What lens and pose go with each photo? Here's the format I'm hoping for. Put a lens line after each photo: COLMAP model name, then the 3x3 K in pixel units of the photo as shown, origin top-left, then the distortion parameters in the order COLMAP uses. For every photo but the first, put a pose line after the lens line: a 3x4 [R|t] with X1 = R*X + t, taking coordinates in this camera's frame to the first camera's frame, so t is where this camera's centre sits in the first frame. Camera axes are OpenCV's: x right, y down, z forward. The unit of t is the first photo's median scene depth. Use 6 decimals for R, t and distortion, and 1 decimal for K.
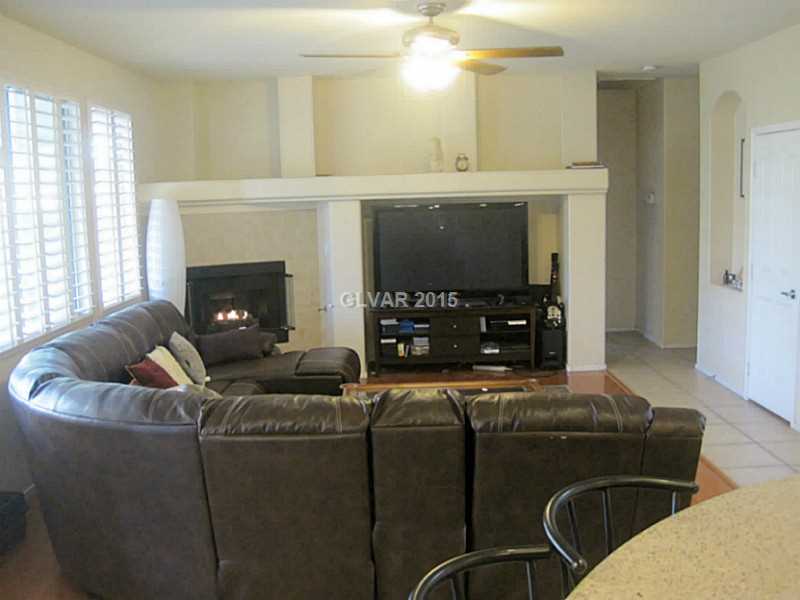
lens RADIAL K [[821.8, 0, 399.1], [0, 821.8, 300.3], [0, 0, 1]] dist [-0.133319, 0.000000]
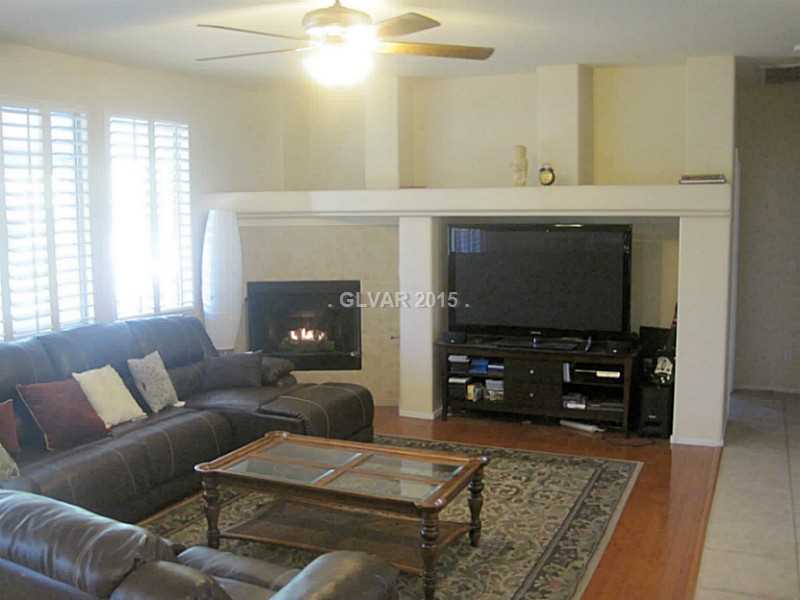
lens RADIAL K [[821.8, 0, 405.2], [0, 821.8, 303.1], [0, 0, 1]] dist [-0.133319, 0.000000]
pose [[0.911102, 0.068003, -0.406532, 0.282114], [-0.071642, 0.997411, 0.006282, -0.033113], [0.405907, 0.023401, 0.913615, 0.187841]]
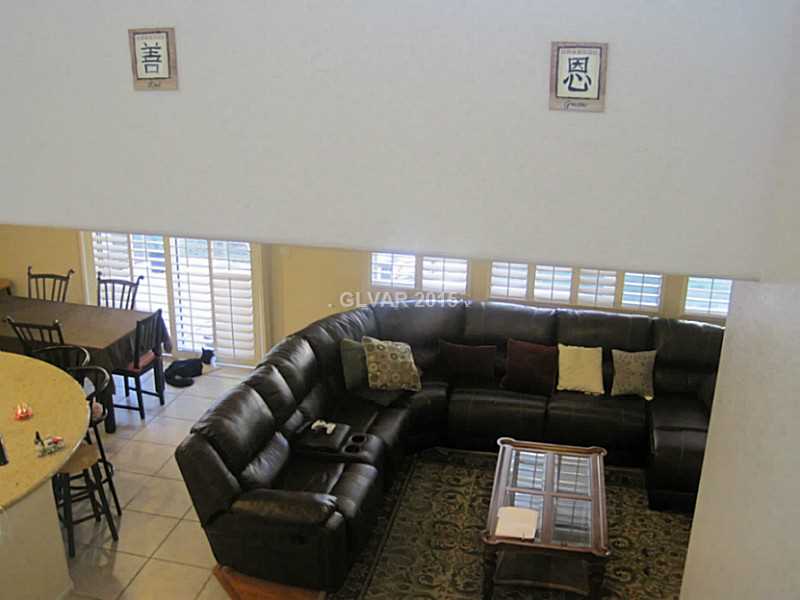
lens RADIAL K [[821.8, 0, 404.0], [0, 821.8, 301.4], [0, 0, 1]] dist [-0.133319, 0.000000]
pose [[-0.205070, 0.333812, -0.920063, 0.635981], [-0.144632, 0.919386, 0.365803, -0.298861], [0.968002, 0.208085, -0.140259, 0.600151]]
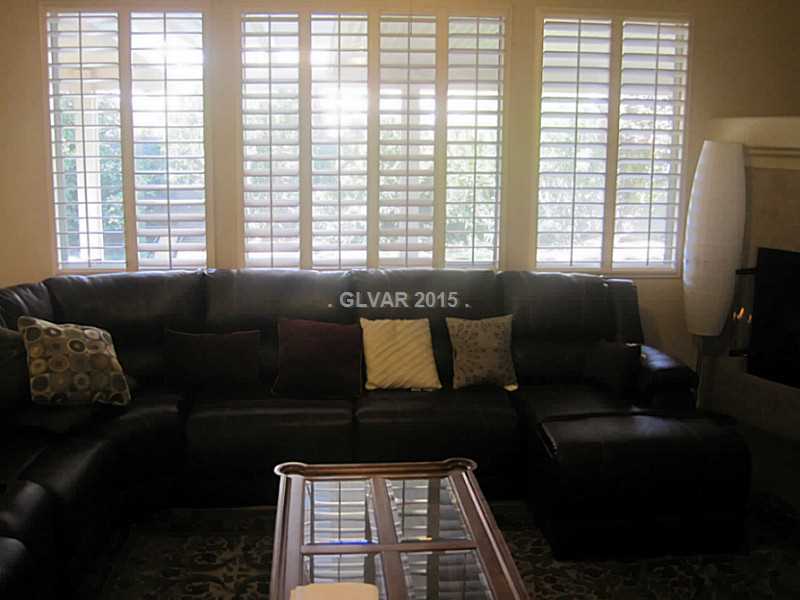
lens RADIAL K [[821.8, 0, 394.2], [0, 821.8, 296.4], [0, 0, 1]] dist [-0.133319, 0.000000]
pose [[0.076403, 0.217141, -0.973146, 0.339975], [-0.144280, 0.968134, 0.204695, -0.087757], [0.986583, 0.124766, 0.105298, 0.609838]]
